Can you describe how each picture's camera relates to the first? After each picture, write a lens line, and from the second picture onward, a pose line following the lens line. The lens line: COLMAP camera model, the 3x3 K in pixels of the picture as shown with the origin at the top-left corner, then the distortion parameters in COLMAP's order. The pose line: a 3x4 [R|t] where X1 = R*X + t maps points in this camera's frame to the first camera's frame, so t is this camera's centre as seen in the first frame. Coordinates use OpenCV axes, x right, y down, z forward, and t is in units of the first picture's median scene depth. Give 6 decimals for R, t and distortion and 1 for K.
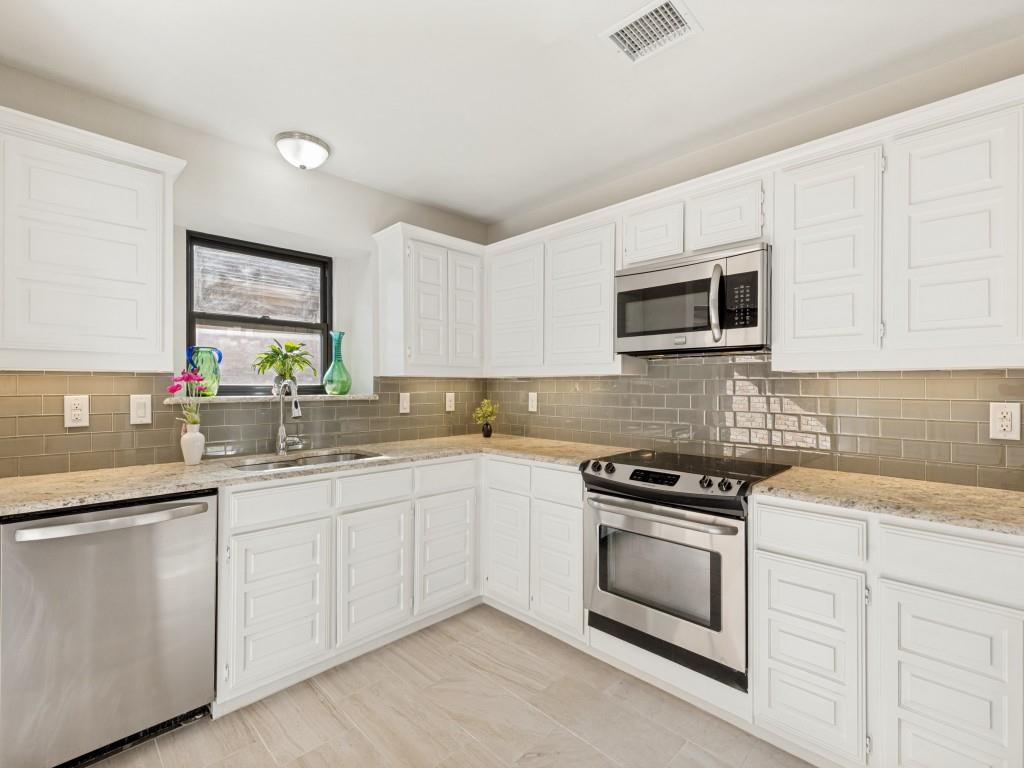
lens RADIAL K [[462.4, 0, 512.0], [0, 462.4, 384.0], [0, 0, 1]] dist [0.000418, -0.000448]
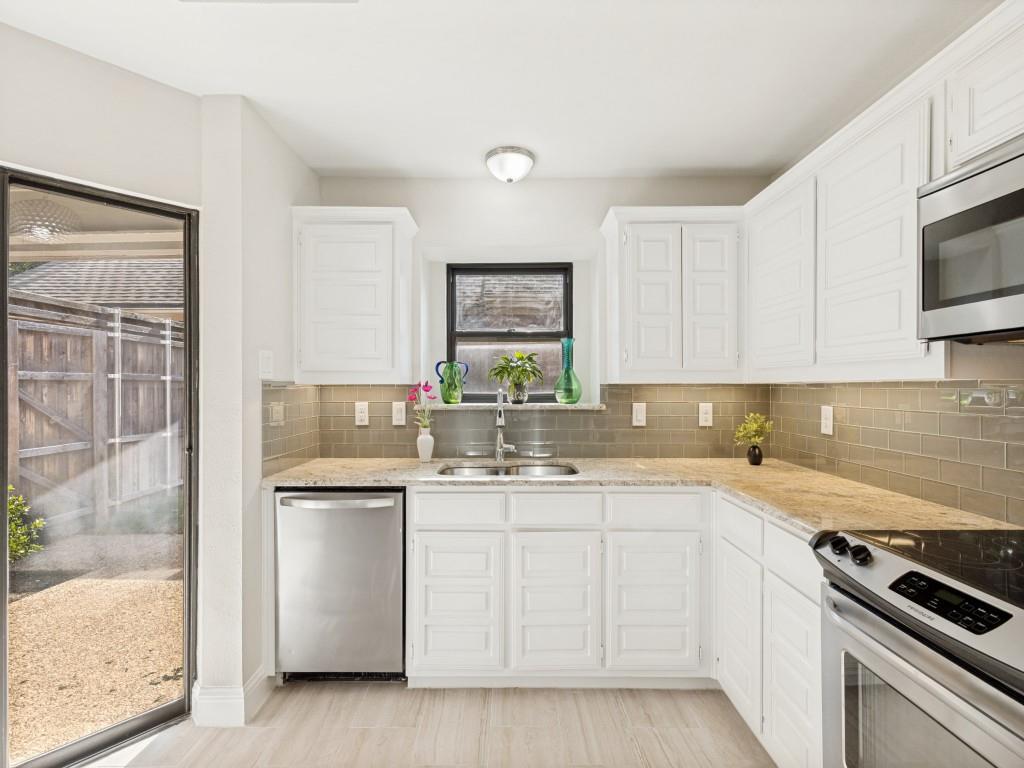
lens RADIAL K [[462.4, 0, 512.0], [0, 462.4, 384.0], [0, 0, 1]] dist [0.000418, -0.000448]
pose [[0.706437, -0.006616, -0.707745, 0.270697], [0.005344, 0.999978, -0.004014, -0.016924], [0.707756, -0.000947, 0.706457, 0.285817]]
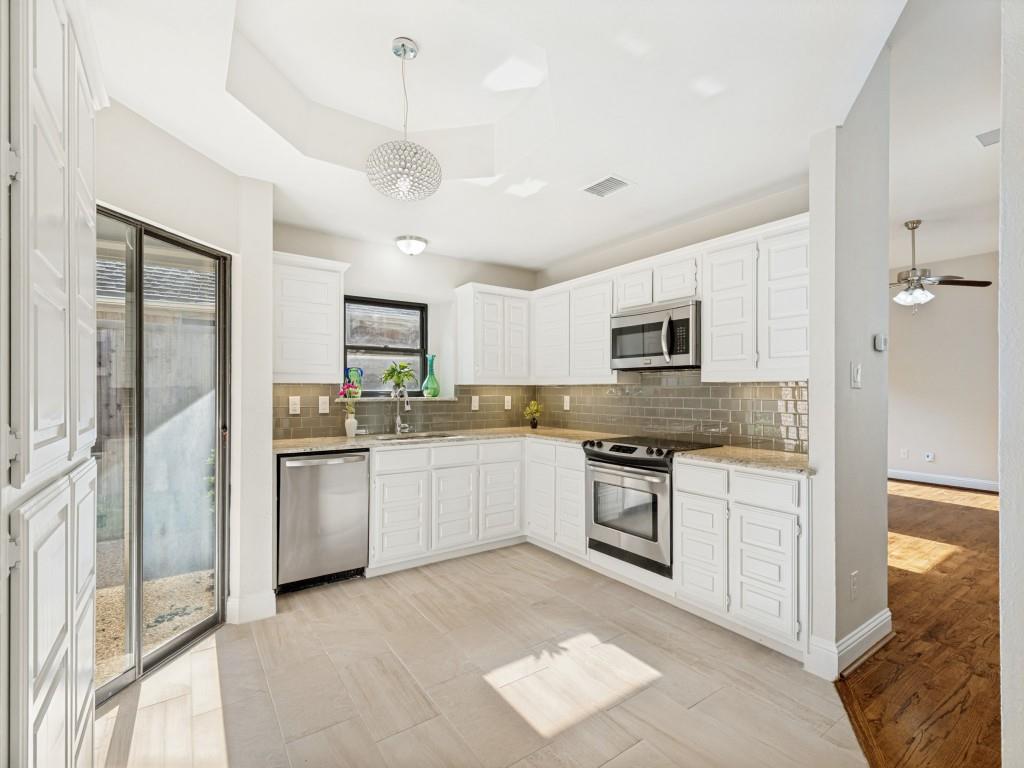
lens RADIAL K [[462.4, 0, 512.0], [0, 462.4, 384.0], [0, 0, 1]] dist [0.000418, -0.000448]
pose [[0.984716, -0.002664, -0.174149, 0.169682], [0.000976, 0.999952, -0.009780, -0.005251], [0.174167, 0.009461, 0.984671, -0.513589]]
